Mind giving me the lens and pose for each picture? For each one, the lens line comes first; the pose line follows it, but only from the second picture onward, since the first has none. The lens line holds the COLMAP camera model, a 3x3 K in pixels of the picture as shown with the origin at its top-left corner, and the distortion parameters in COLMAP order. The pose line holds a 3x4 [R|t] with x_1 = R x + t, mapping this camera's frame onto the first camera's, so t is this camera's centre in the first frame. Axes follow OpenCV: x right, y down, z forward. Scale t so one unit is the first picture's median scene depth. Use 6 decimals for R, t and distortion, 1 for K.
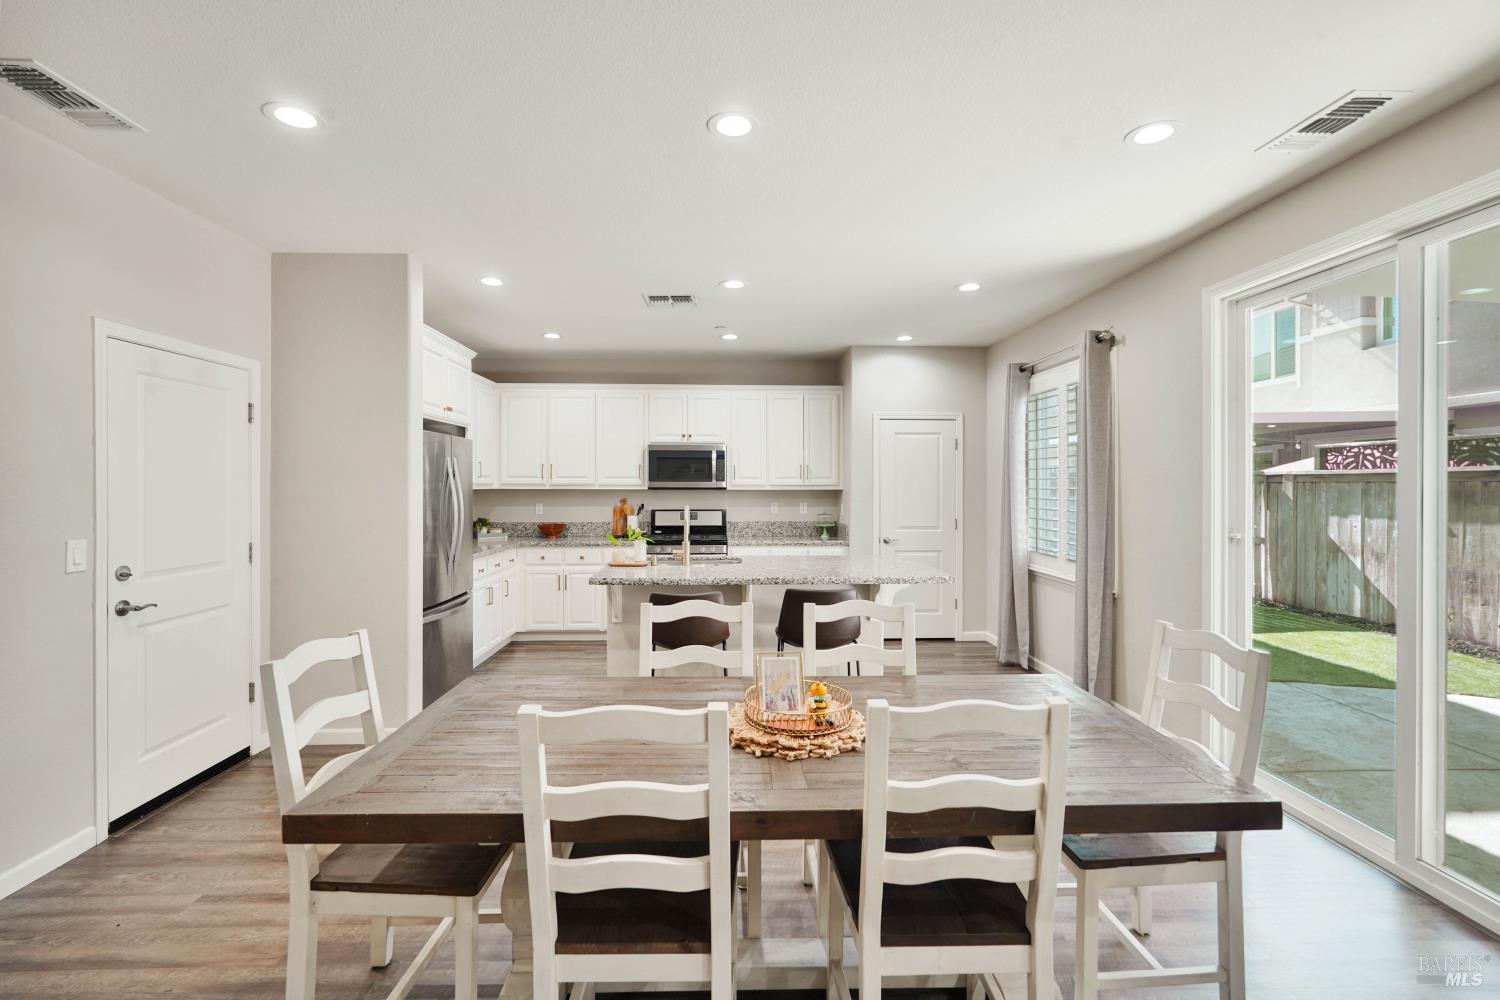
lens RADIAL K [[674.8, 0, 742.6], [0, 674.8, 485.9], [0, 0, 1]] dist [-0.017844, 0.007627]
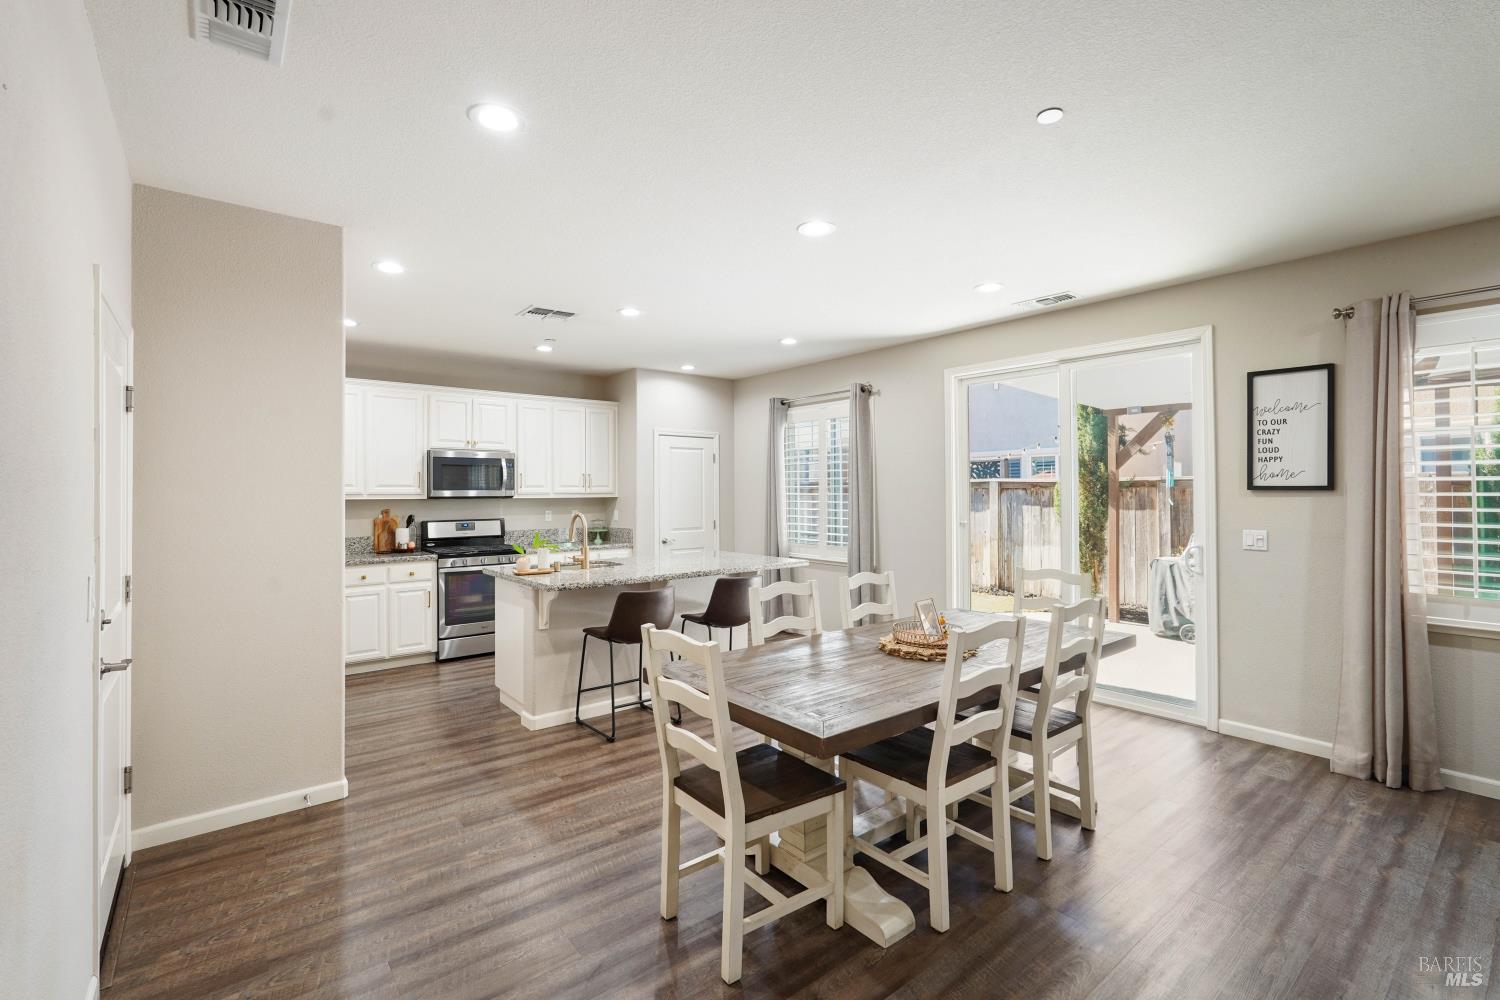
lens RADIAL K [[674.8, 0, 747.9], [0, 674.8, 484.4], [0, 0, 1]] dist [-0.017844, 0.007627]
pose [[0.795227, 0.000942, 0.606311, -0.355842], [0.007485, 0.999907, -0.011371, -0.001008], [-0.606265, 0.013581, 0.795147, 0.001923]]
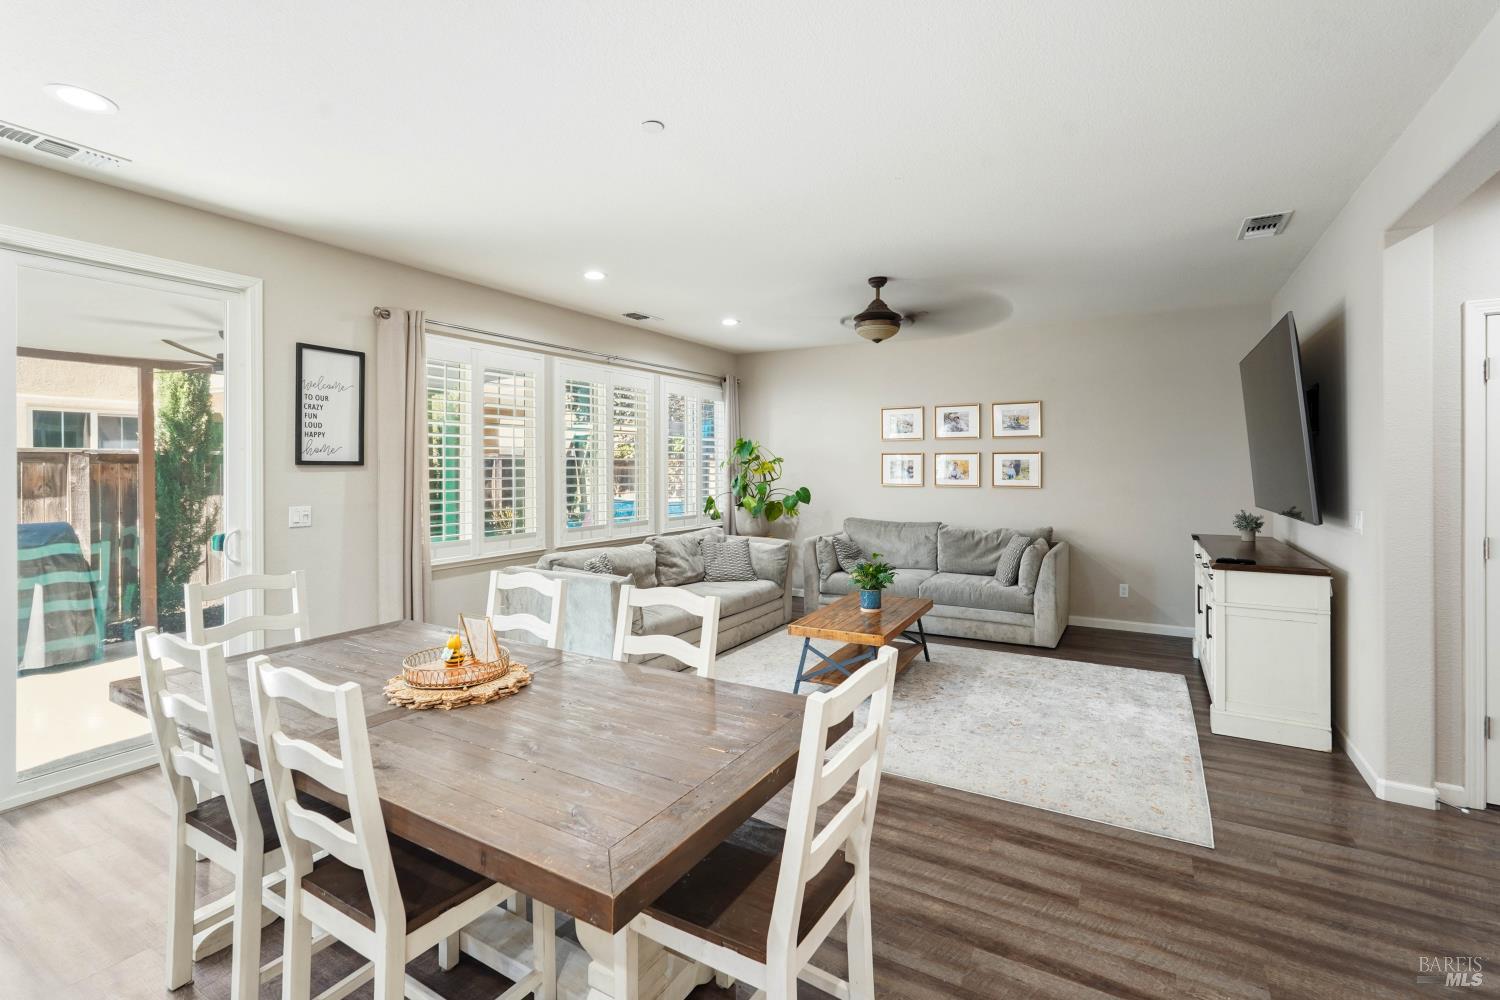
lens RADIAL K [[674.8, 0, 747.2], [0, 674.8, 461.9], [0, 0, 1]] dist [-0.017844, 0.007627]
pose [[-0.845395, 0.001335, 0.534139, -0.270803], [0.000735, 0.999999, -0.001335, -0.000916], [-0.534141, -0.000736, -0.845395, 0.496347]]
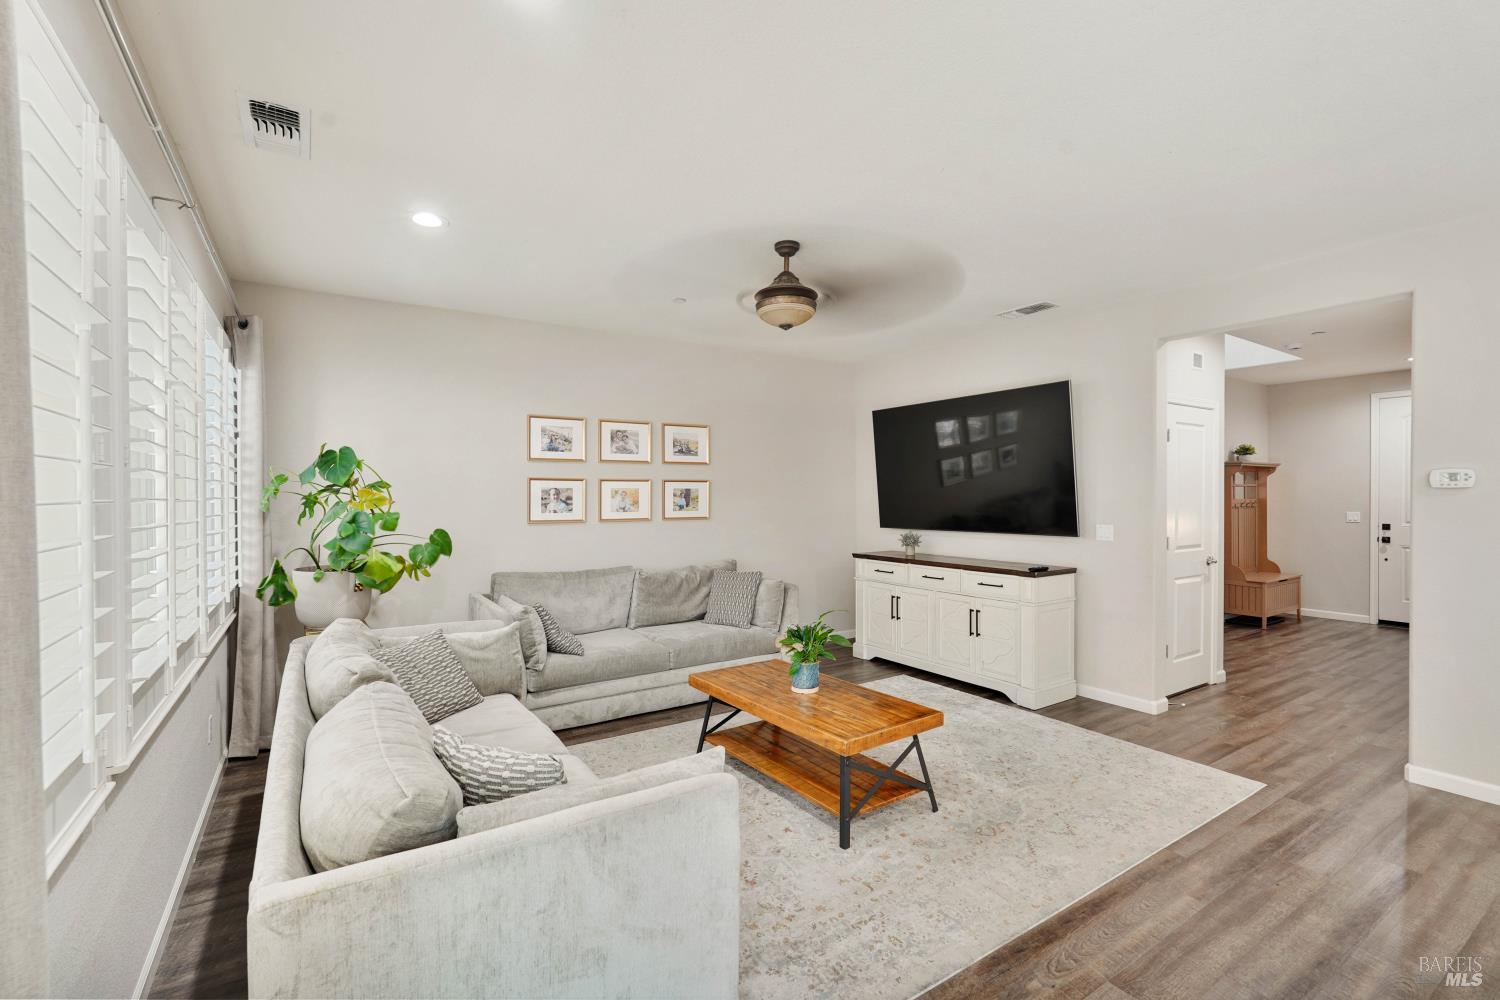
lens RADIAL K [[674.8, 0, 748.9], [0, 674.8, 499.6], [0, 0, 1]] dist [-0.017844, 0.007627]
pose [[-0.859419, 0.002720, -0.511265, 0.312859], [-0.001726, 0.999965, 0.008221, 0.002175], [0.511270, 0.007948, -0.859384, 0.253817]]
